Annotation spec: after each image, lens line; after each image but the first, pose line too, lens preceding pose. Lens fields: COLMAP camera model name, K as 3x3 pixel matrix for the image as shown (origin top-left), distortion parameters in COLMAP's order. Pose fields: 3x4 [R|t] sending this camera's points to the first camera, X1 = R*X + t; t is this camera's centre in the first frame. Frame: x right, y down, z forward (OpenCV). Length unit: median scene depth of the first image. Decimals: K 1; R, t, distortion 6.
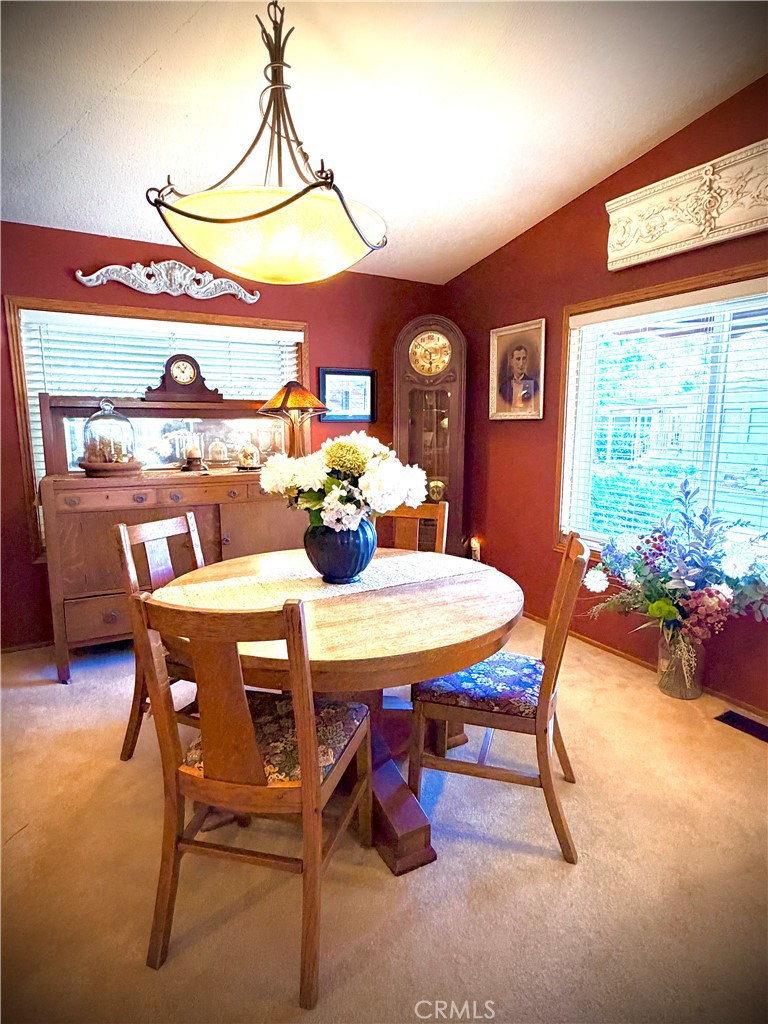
lens RADIAL K [[563.7, 0, 382.7], [0, 563.7, 503.9], [0, 0, 1]] dist [0.007073, 0.000866]
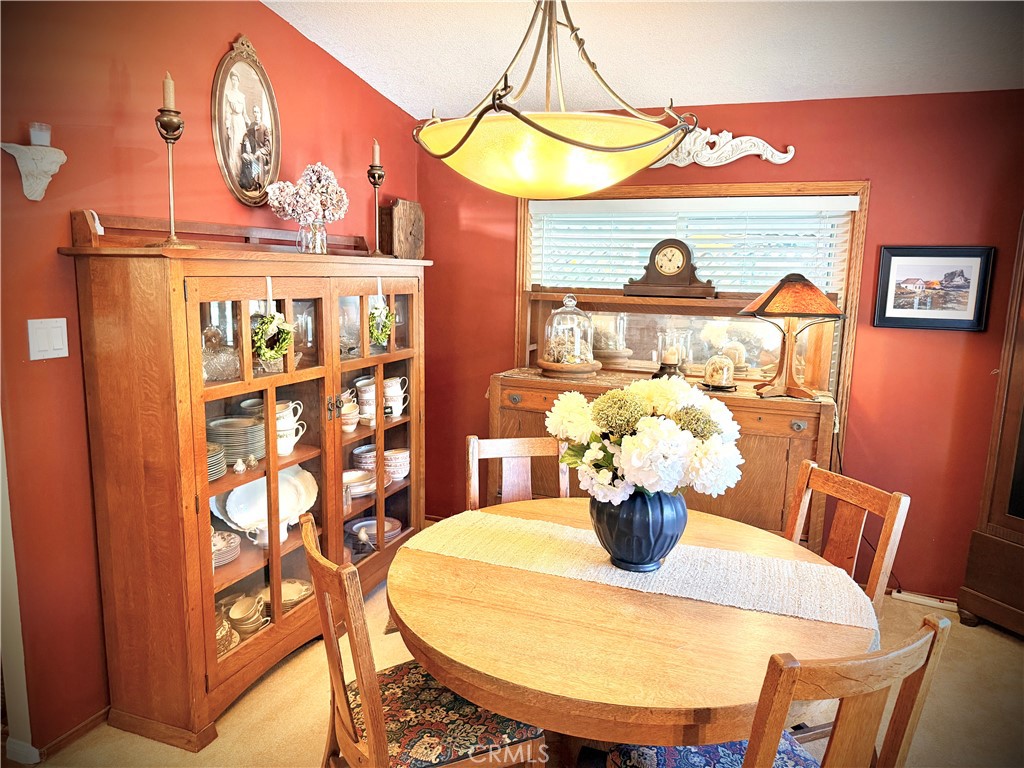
lens RADIAL K [[724.8, 0, 512.0], [0, 724.8, 384.0], [0, 0, 1]] dist [0.126731, -0.200949]
pose [[0.646830, 0.140123, -0.749651, 0.376915], [-0.137801, 0.988270, 0.065825, -0.105953], [0.750081, 0.060725, 0.658552, 0.144951]]
